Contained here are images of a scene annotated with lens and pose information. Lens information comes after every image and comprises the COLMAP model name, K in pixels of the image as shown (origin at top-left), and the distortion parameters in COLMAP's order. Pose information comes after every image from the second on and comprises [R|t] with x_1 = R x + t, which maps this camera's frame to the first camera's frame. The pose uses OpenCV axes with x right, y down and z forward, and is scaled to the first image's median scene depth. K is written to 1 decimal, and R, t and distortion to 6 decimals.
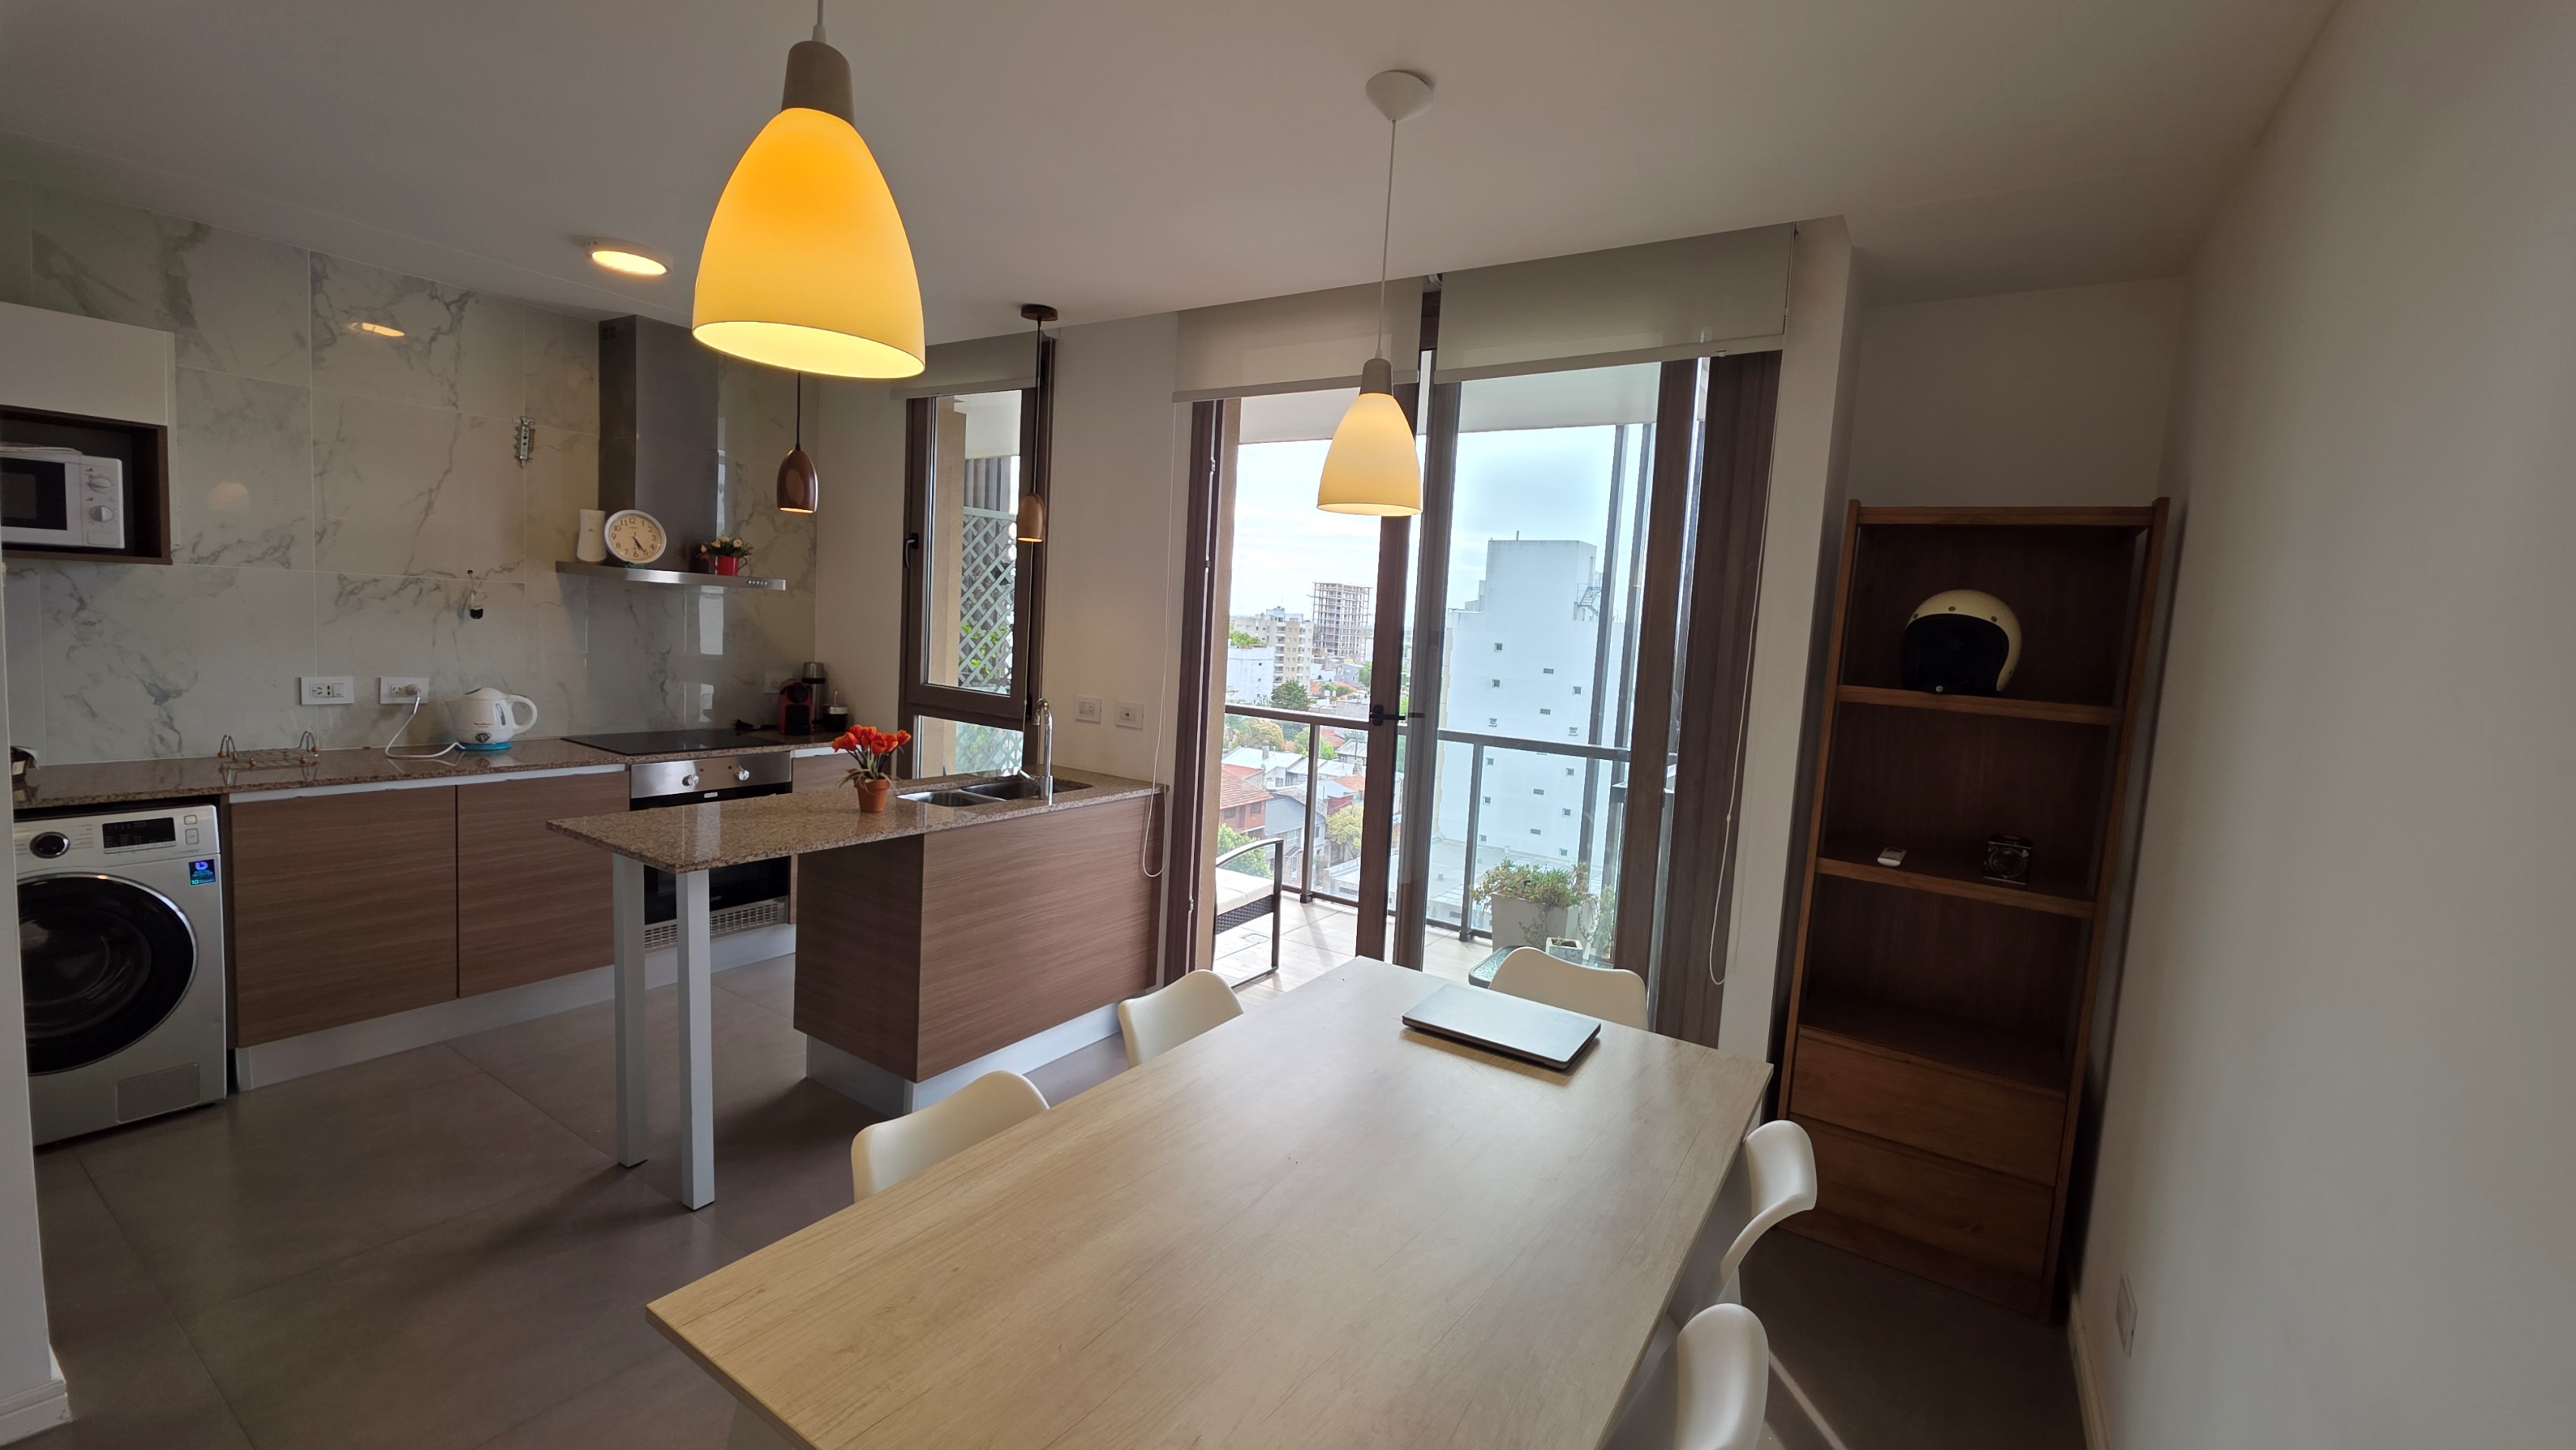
lens RADIAL K [[1028.4, 0, 1287.6], [0, 1028.4, 709.2], [0, 0, 1]] dist [0.014693, -0.008697]
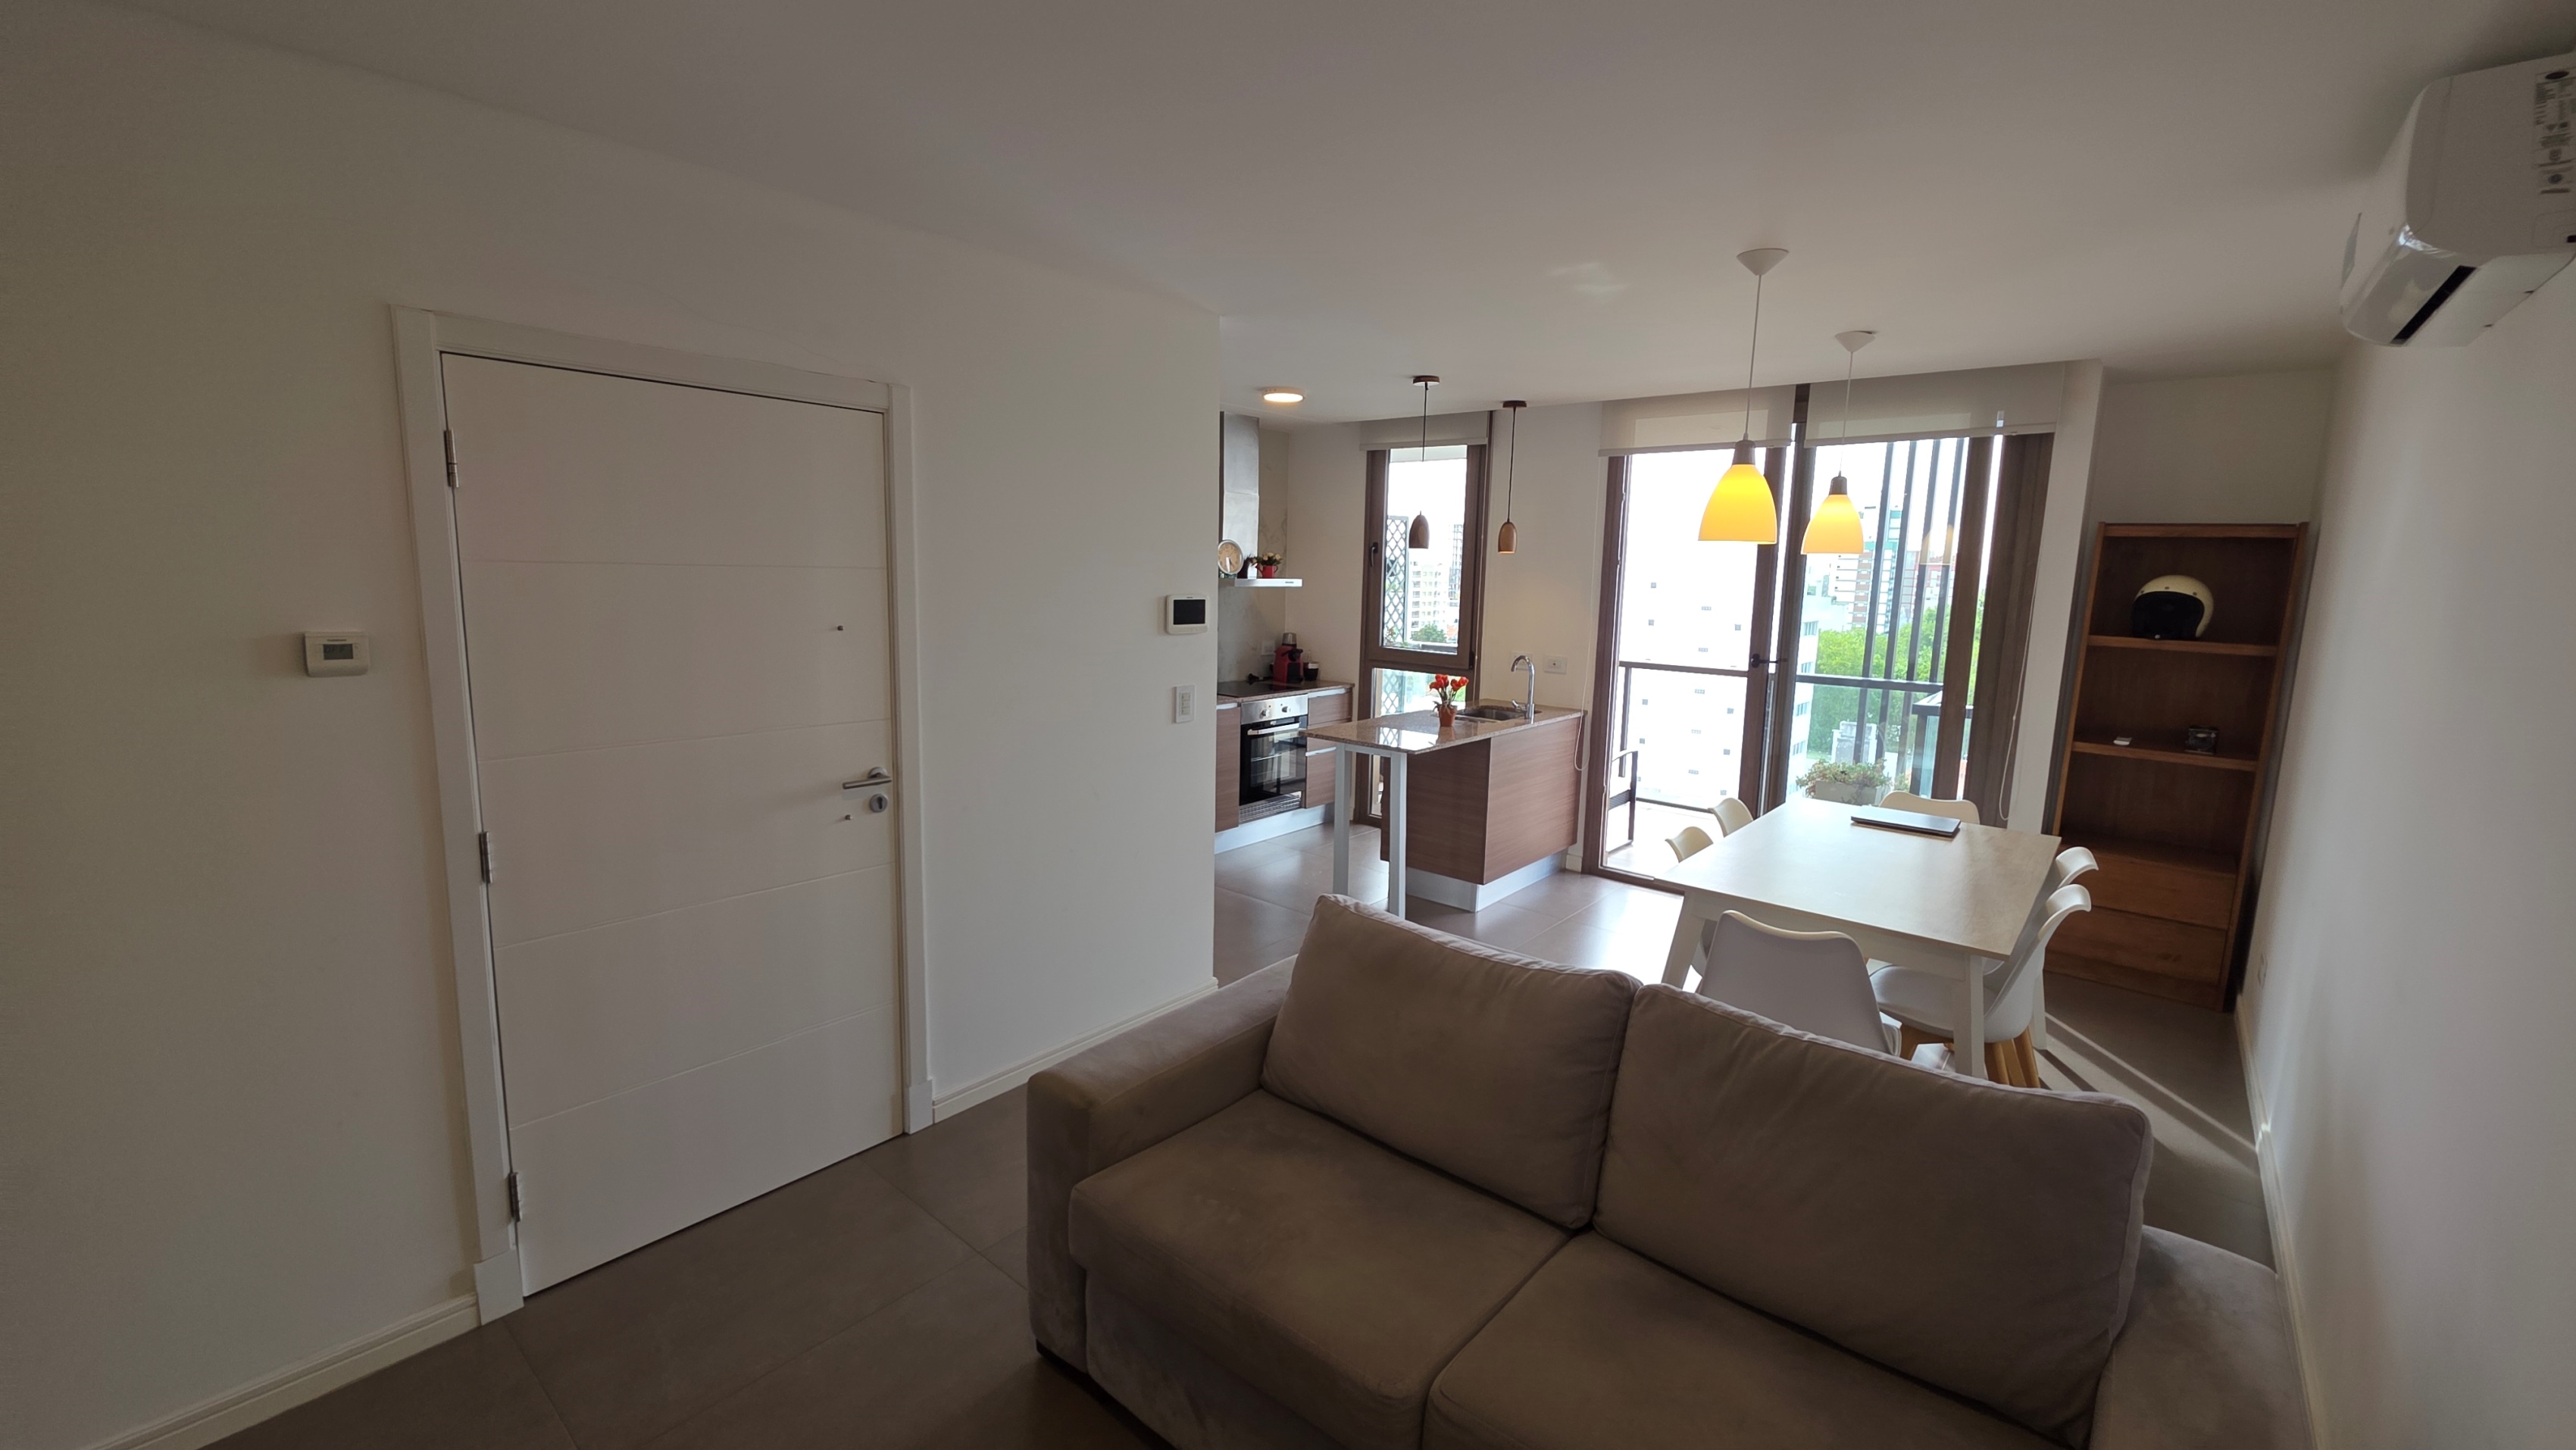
lens RADIAL K [[1028.9, 0, 1278.3], [0, 1028.9, 708.2], [0, 0, 1]] dist [0.000272, 0.000090]
pose [[0.990535, -0.018182, -0.136054, -0.440779], [0.025111, 0.998464, 0.049391, -0.018382], [0.134947, -0.052340, 0.989469, -0.672775]]
